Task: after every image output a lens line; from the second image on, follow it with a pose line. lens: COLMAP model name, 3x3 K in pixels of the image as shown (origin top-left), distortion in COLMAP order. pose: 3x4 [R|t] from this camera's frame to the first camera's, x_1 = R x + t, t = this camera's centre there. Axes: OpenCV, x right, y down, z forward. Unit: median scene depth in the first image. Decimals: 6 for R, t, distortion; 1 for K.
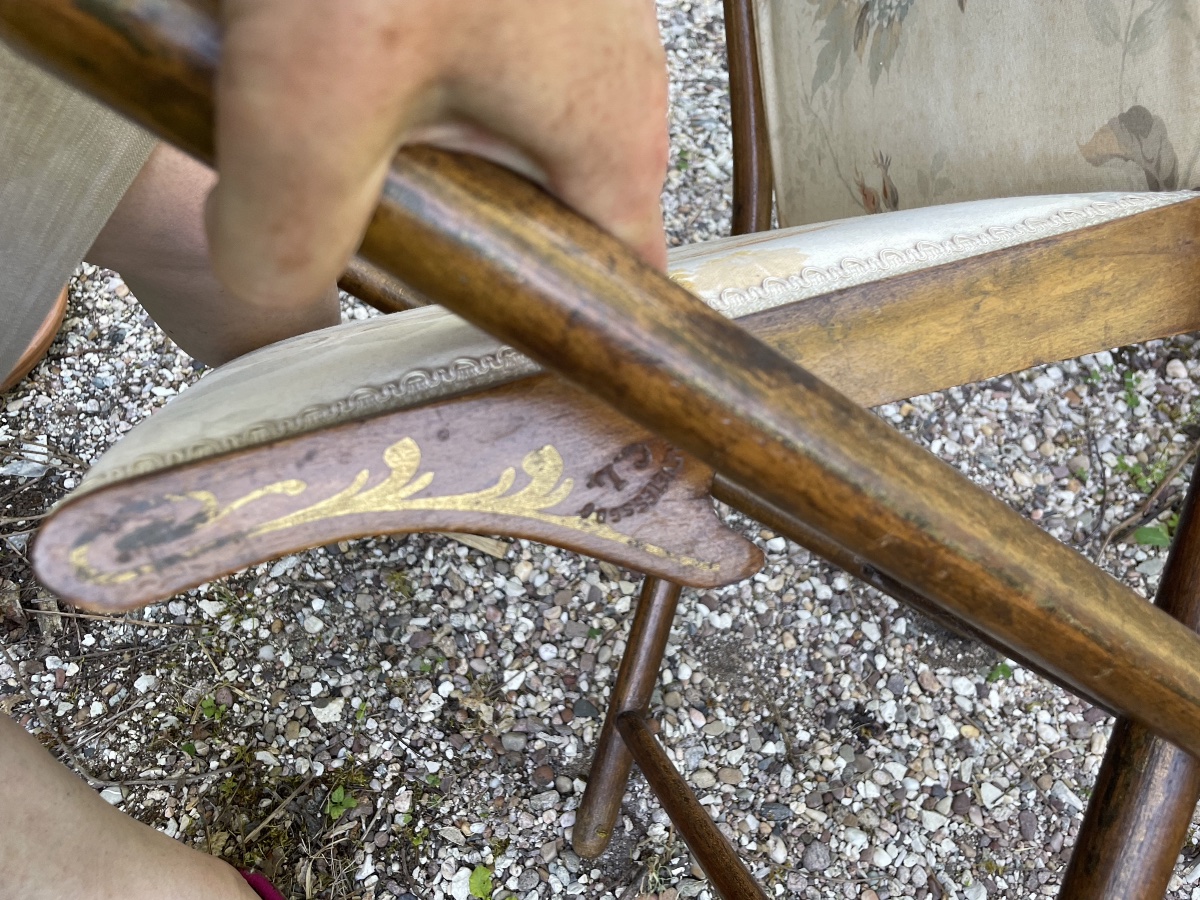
lens RADIAL K [[911.9, 0, 607.9], [0, 911.9, 445.4], [0, 0, 1]] dist [0.073255, -0.103537]
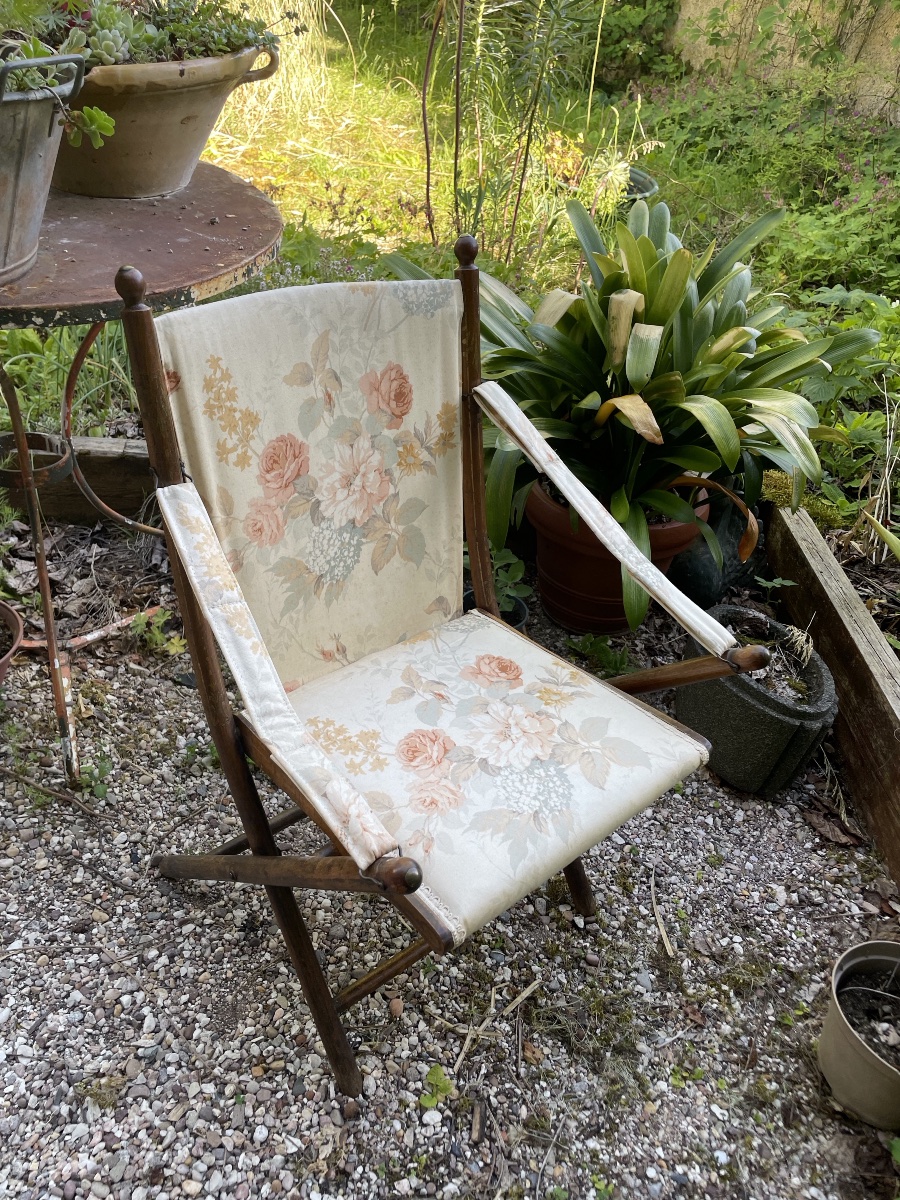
lens RADIAL K [[911.9, 0, 441.9], [0, 911.9, 603.7], [0, 0, 1]] dist [0.073255, -0.103537]
pose [[-0.435608, -0.528548, 0.728617, -0.729804], [0.646682, 0.379295, 0.661769, -0.746832], [-0.626137, 0.759455, 0.176578, 0.065553]]
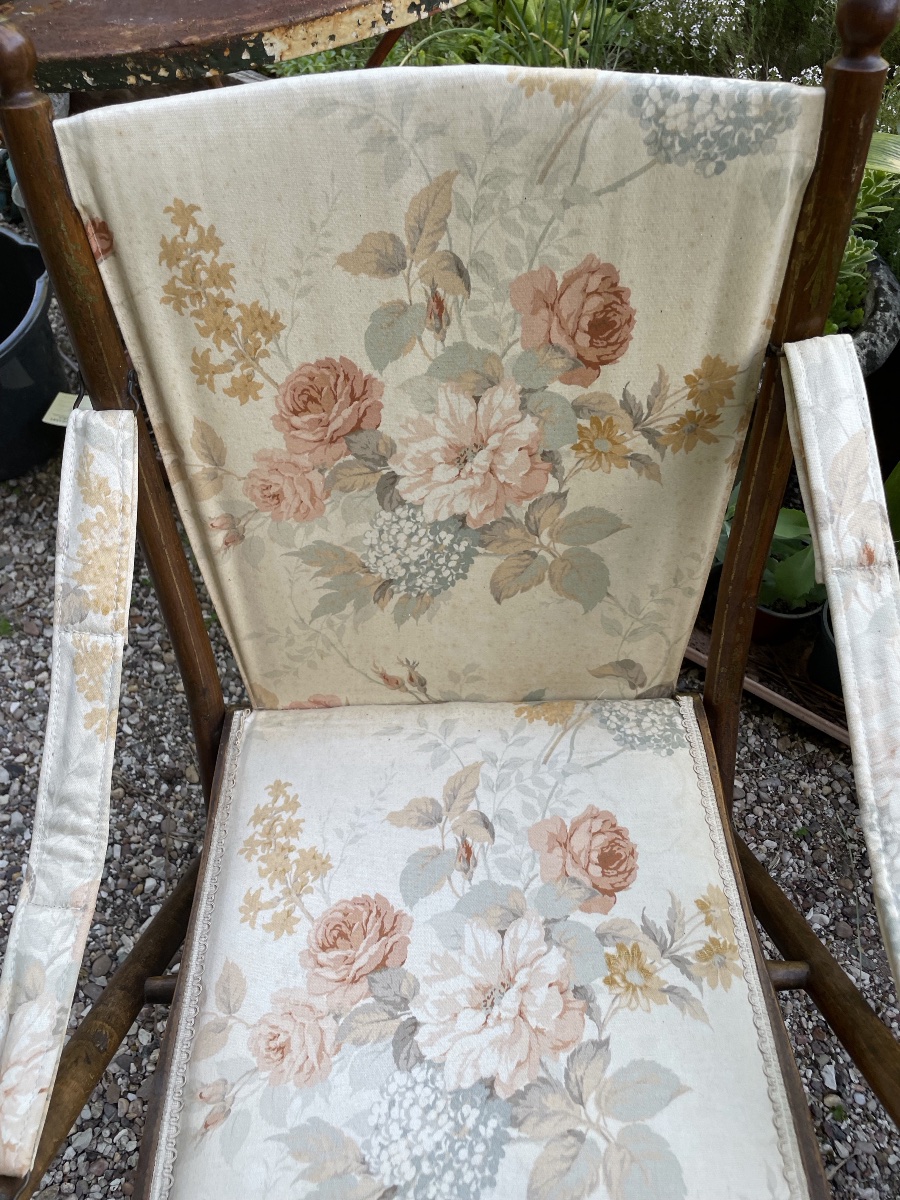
lens RADIAL K [[911.9, 0, 439.7], [0, 911.9, 609.3], [0, 0, 1]] dist [0.073255, -0.103537]
pose [[0.260589, -0.790524, 0.554224, -0.107620], [0.784528, 0.507960, 0.355659, -0.224636], [-0.562681, 0.342123, 0.752557, -0.263087]]
